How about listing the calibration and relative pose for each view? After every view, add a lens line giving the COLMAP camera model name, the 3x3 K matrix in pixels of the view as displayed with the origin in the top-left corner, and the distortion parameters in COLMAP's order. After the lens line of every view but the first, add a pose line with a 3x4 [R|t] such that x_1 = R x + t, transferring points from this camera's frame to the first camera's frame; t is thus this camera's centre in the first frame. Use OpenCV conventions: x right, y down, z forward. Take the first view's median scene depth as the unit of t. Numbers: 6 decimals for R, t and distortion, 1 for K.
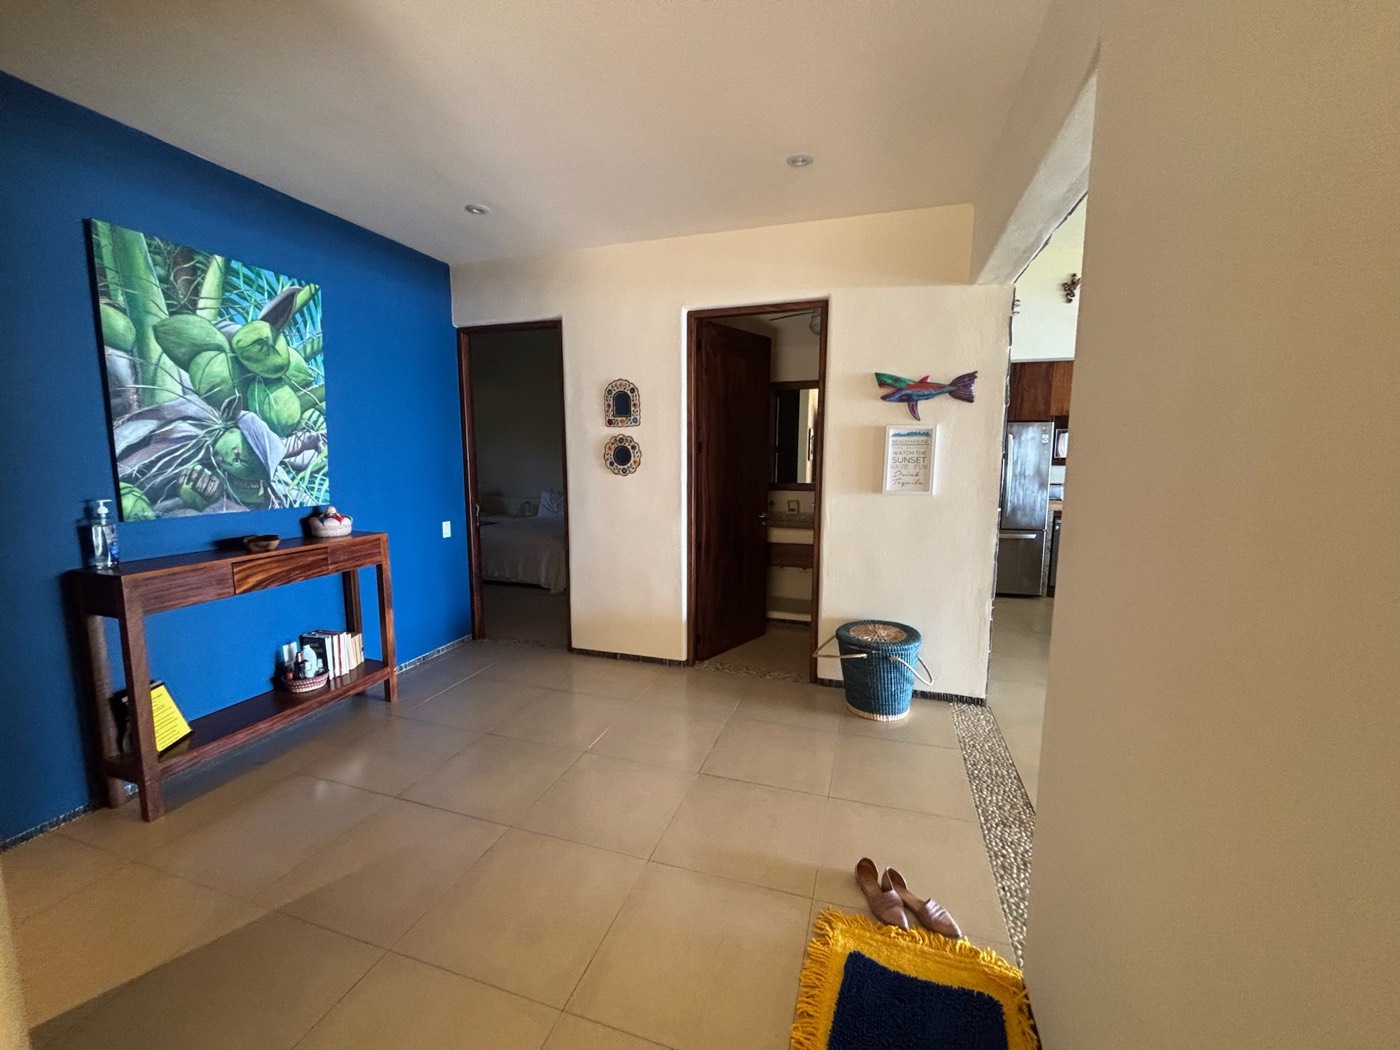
lens RADIAL K [[559.3, 0, 696.2], [0, 559.3, 518.7], [0, 0, 1]] dist [-0.002449, -0.000112]
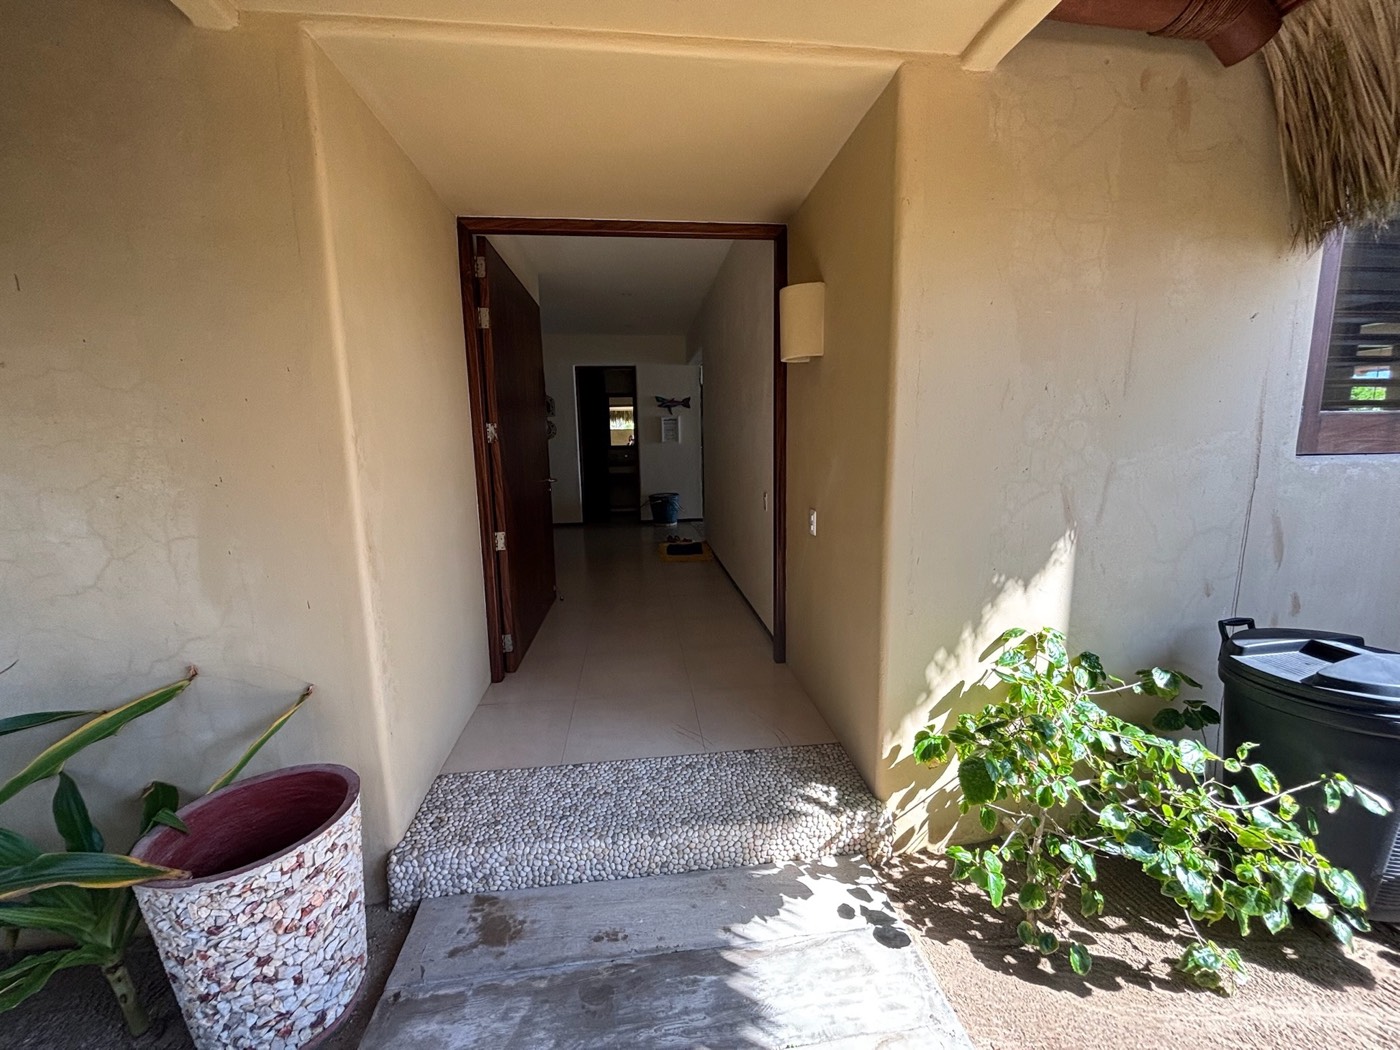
lens RADIAL K [[559.3, 0, 702.8], [0, 559.3, 523.7], [0, 0, 1]] dist [-0.002449, -0.000112]
pose [[0.906507, -0.087850, 0.412949, -0.603554], [0.074405, 0.996045, 0.048563, 0.218498], [-0.415582, -0.013297, 0.909458, -1.462696]]
